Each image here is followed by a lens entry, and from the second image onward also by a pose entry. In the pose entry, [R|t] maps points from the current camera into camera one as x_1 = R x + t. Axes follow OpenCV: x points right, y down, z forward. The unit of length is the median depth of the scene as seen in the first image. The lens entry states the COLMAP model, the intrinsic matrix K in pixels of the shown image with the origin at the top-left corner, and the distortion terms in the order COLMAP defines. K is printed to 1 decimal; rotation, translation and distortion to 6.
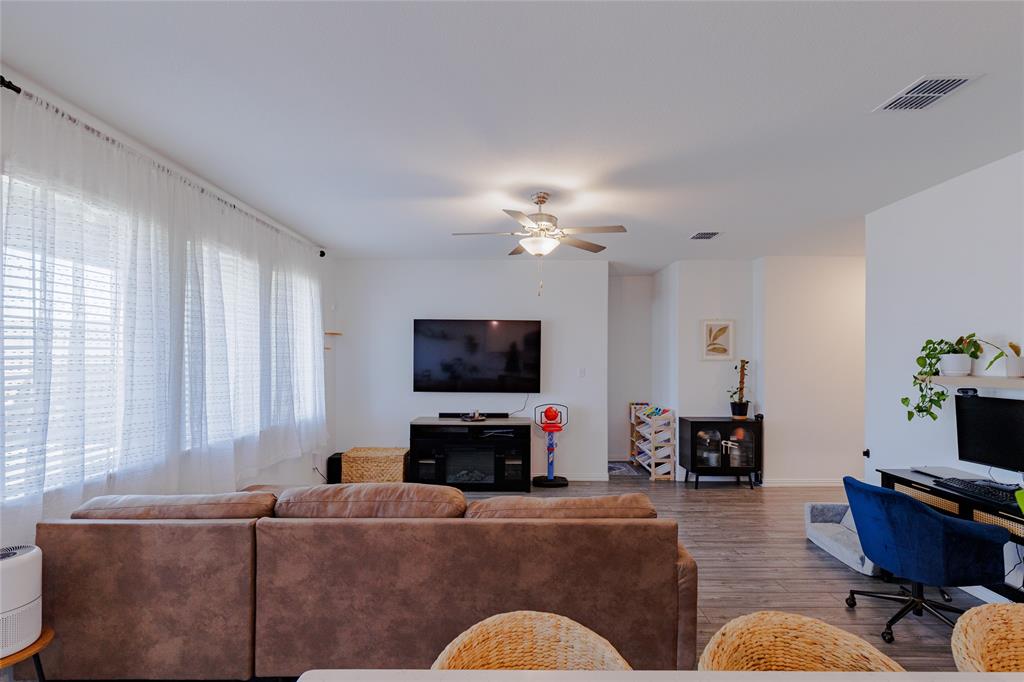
lens RADIAL K [[465.2, 0, 509.1], [0, 465.2, 354.4], [0, 0, 1]] dist [0.007057, -0.000702]
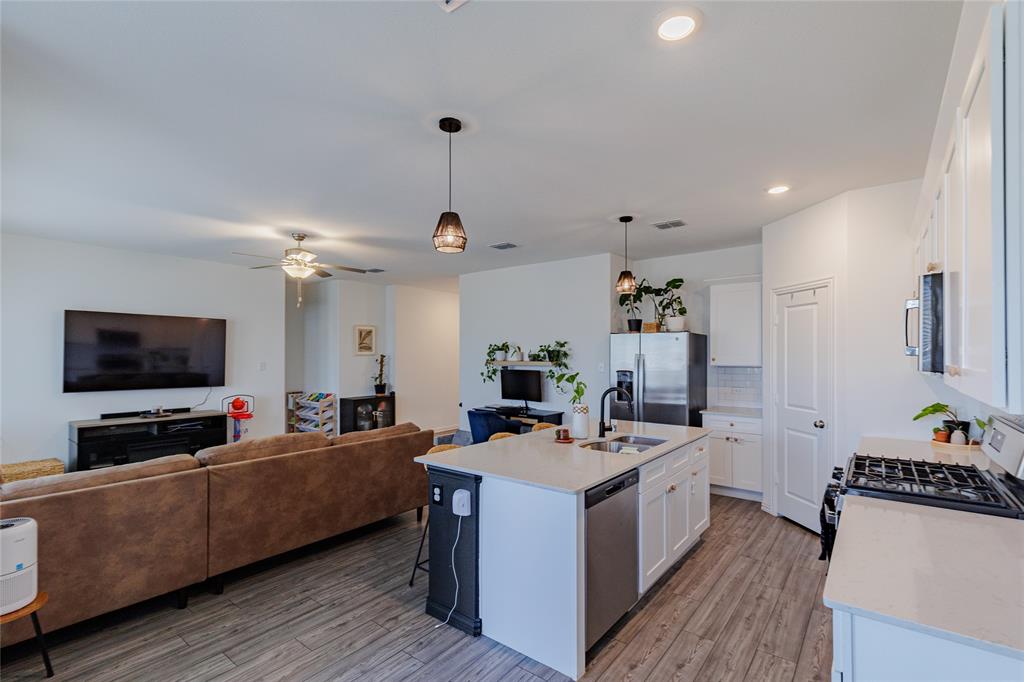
lens RADIAL K [[465.2, 0, 510.0], [0, 465.2, 349.3], [0, 0, 1]] dist [0.007057, -0.000702]
pose [[0.628153, 0.004751, 0.778075, -0.539286], [-0.001786, 0.999988, -0.004664, 0.001708], [-0.778088, 0.001540, 0.628154, -0.302384]]
